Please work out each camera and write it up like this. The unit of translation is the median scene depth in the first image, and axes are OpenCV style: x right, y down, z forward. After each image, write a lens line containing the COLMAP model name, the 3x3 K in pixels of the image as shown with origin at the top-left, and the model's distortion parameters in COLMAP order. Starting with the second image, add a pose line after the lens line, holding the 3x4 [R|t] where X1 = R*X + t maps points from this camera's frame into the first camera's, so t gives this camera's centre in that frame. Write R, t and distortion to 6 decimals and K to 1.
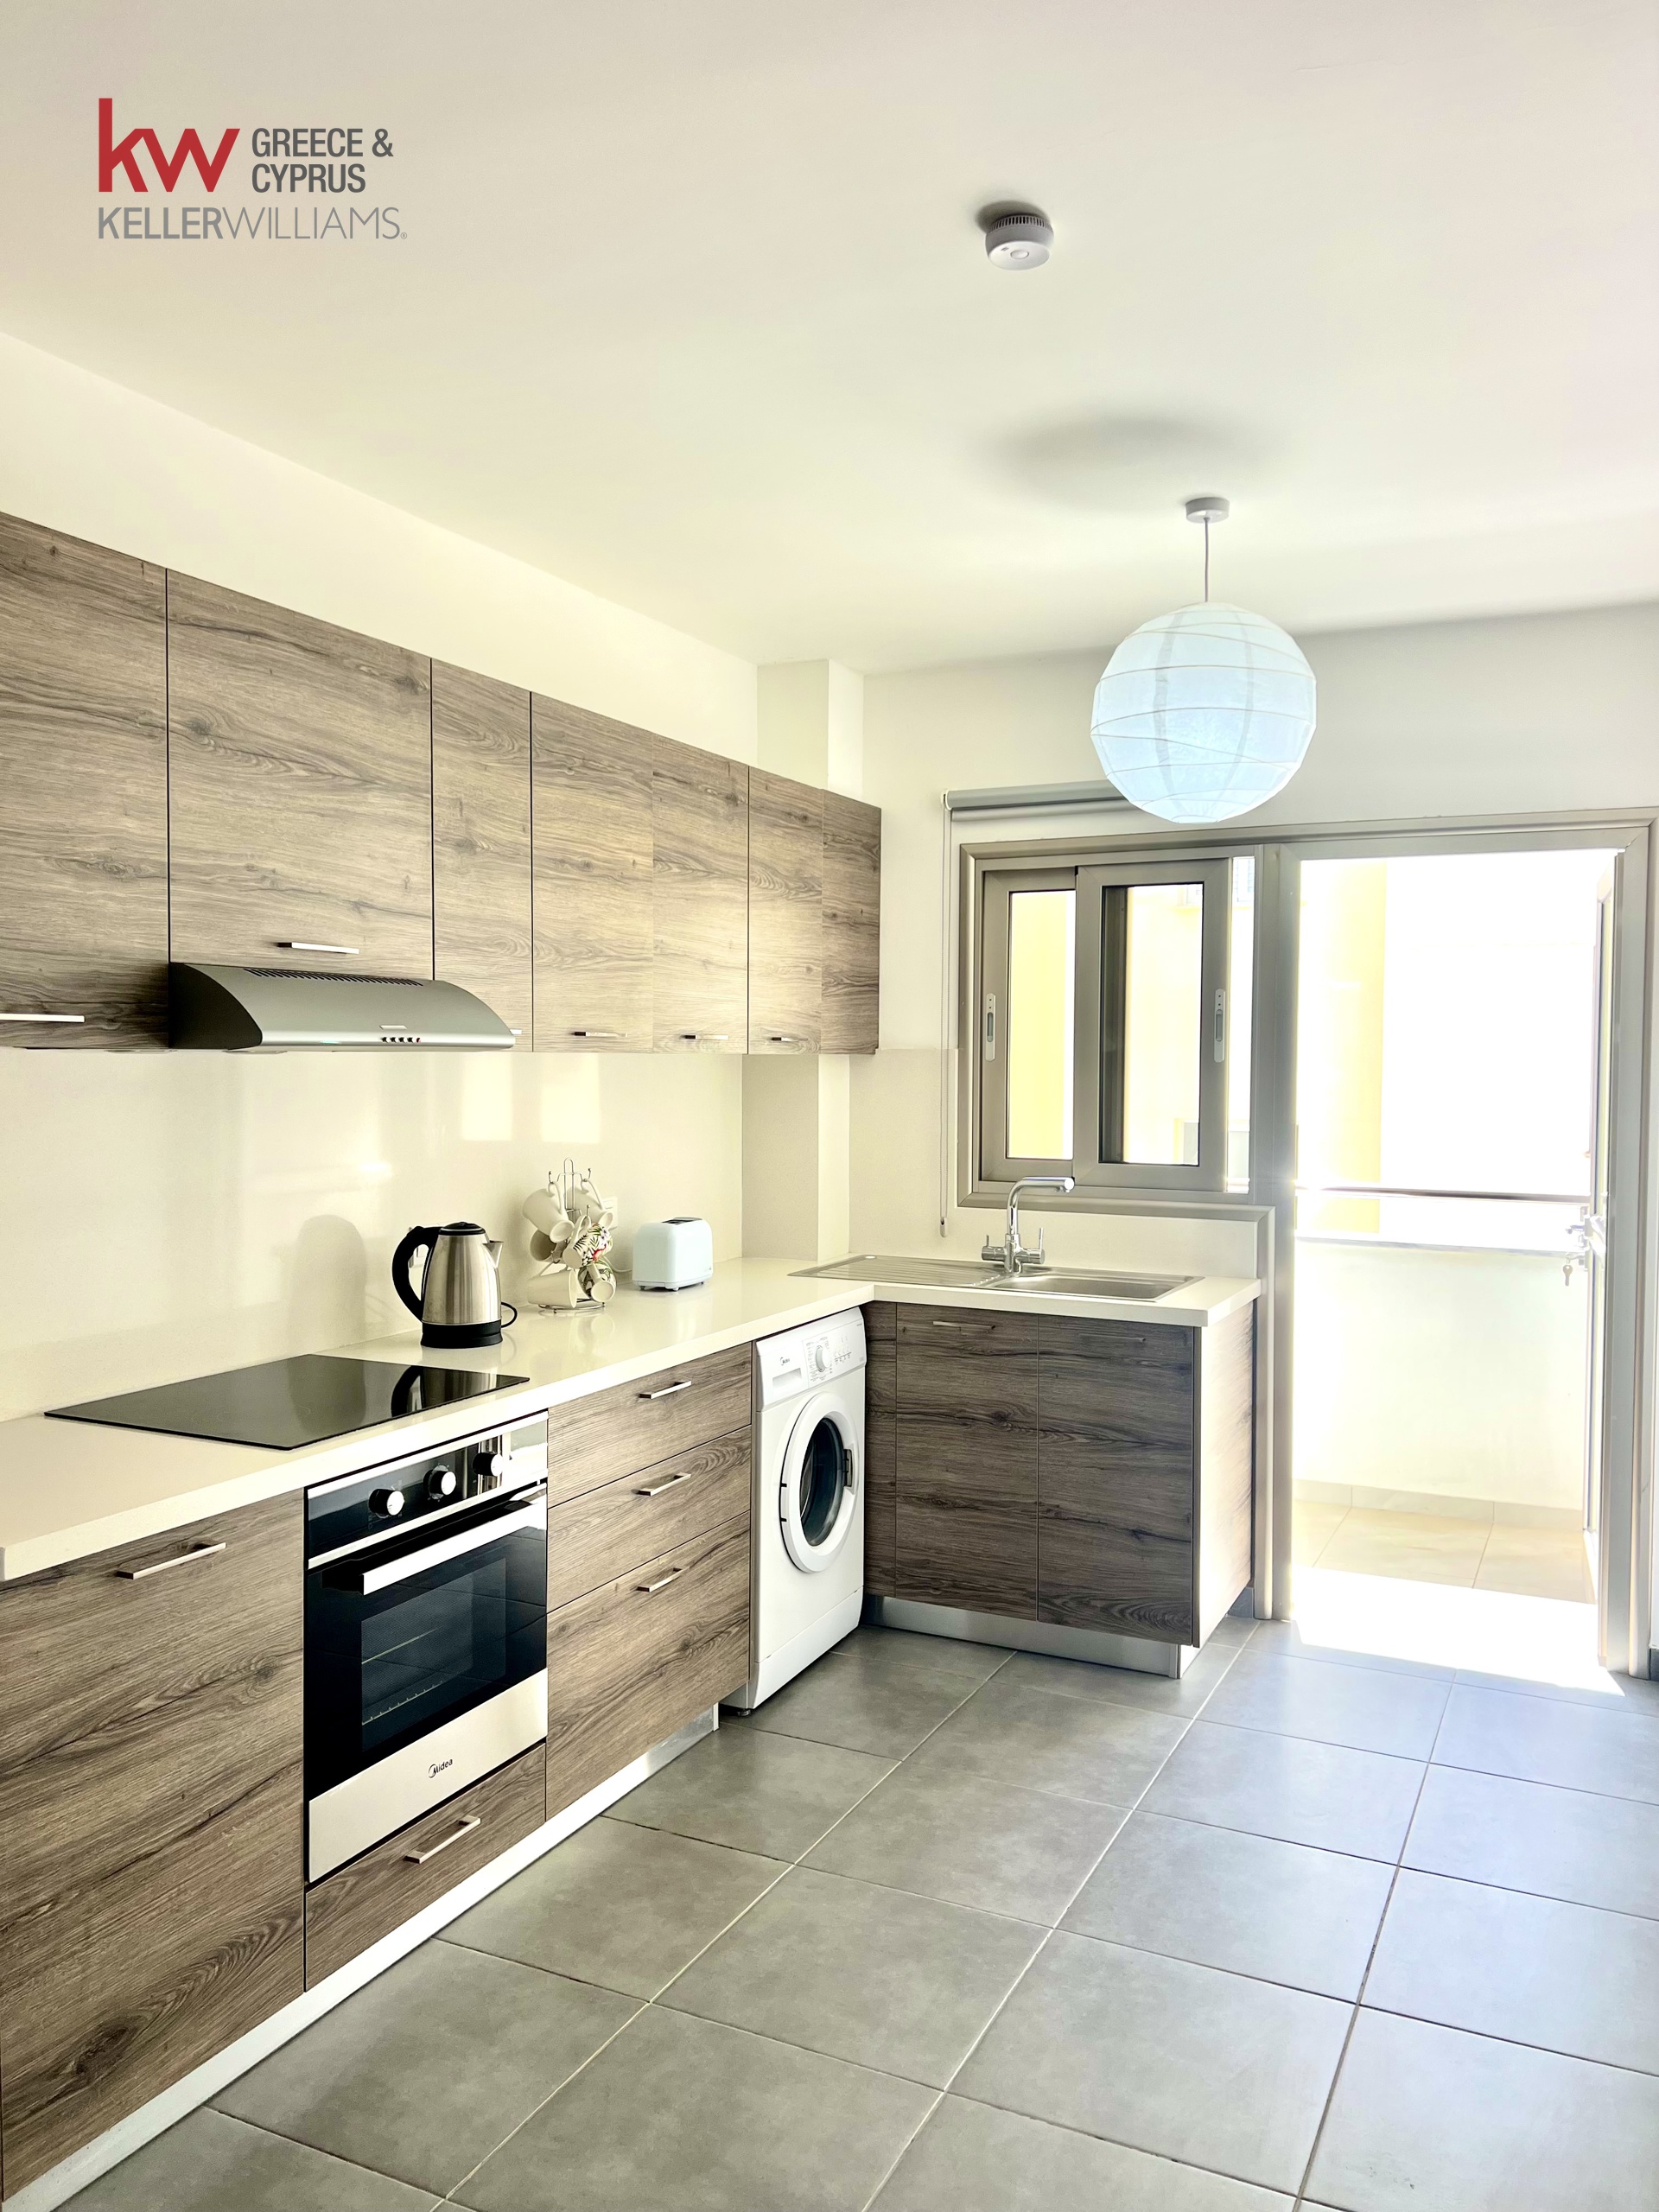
lens RADIAL K [[1654.7, 0, 826.1], [0, 1654.7, 1096.3], [0, 0, 1]] dist [0.081331, -0.100106]
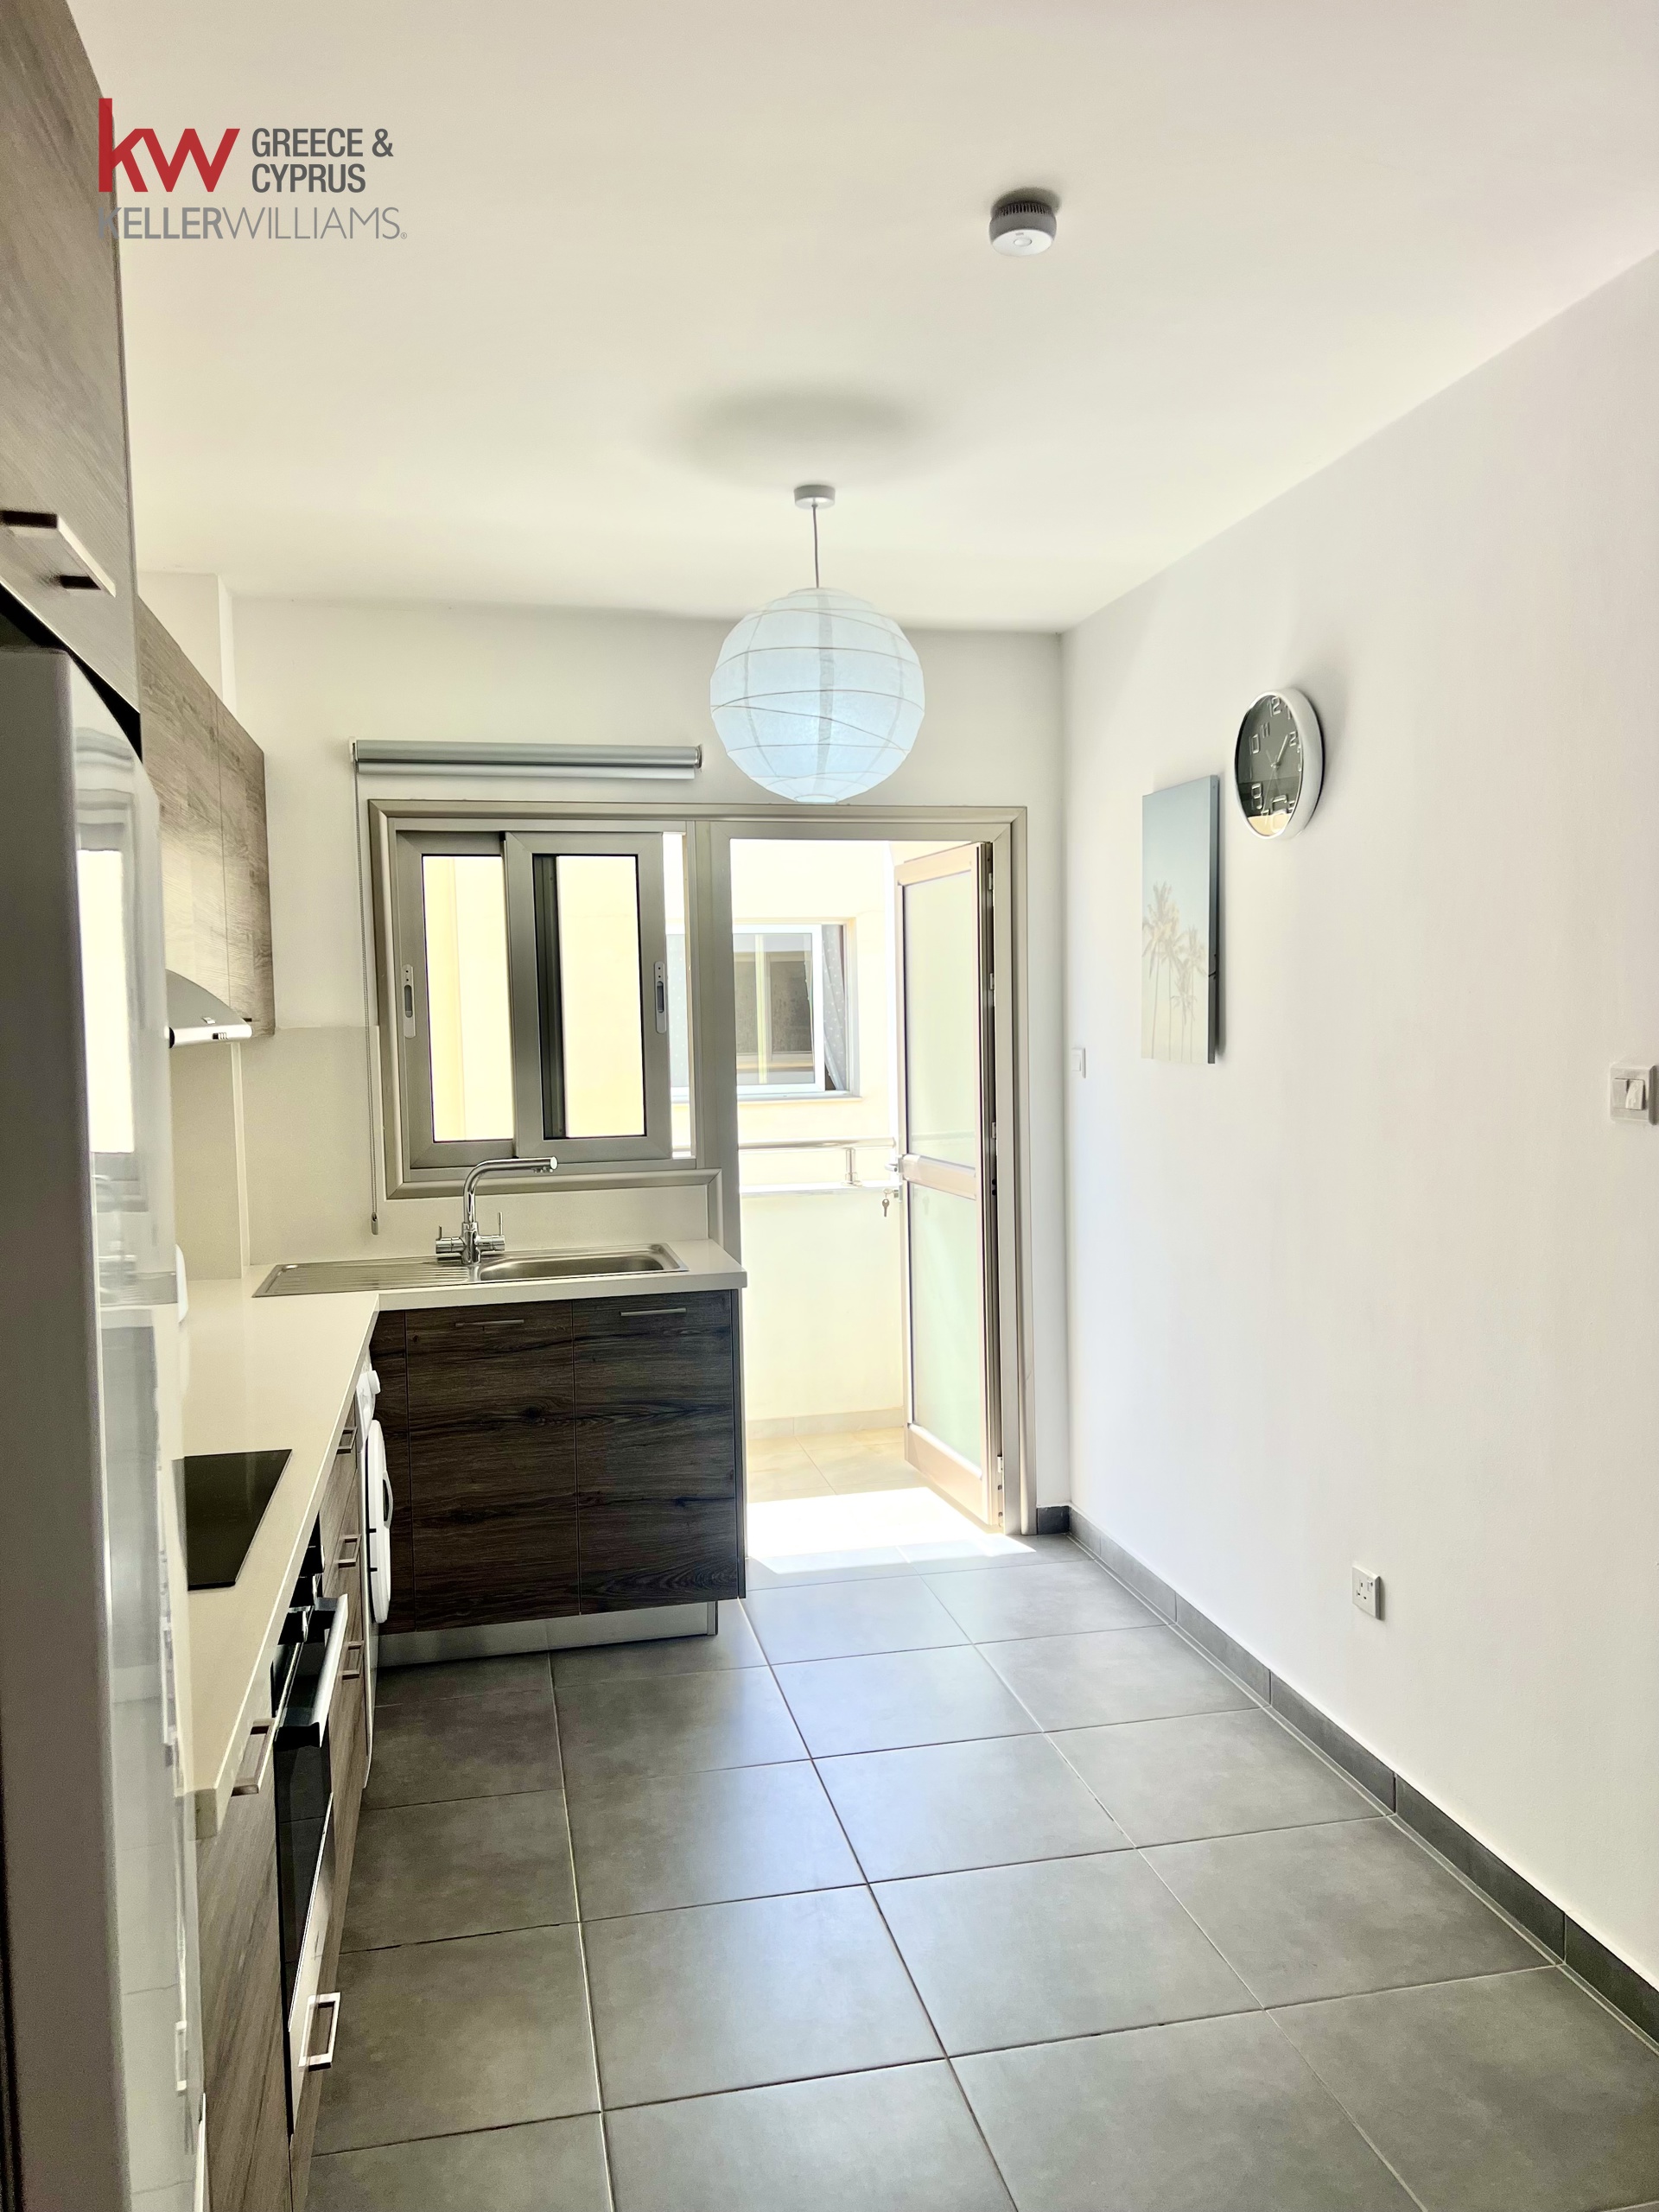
lens RADIAL K [[1654.7, 0, 892.5], [0, 1654.7, 1095.2], [0, 0, 1]] dist [0.081331, -0.100106]
pose [[0.783725, -0.054829, 0.618683, -0.311274], [0.043268, 0.998496, 0.033677, -0.011127], [-0.619599, 0.000375, 0.784919, 0.126709]]
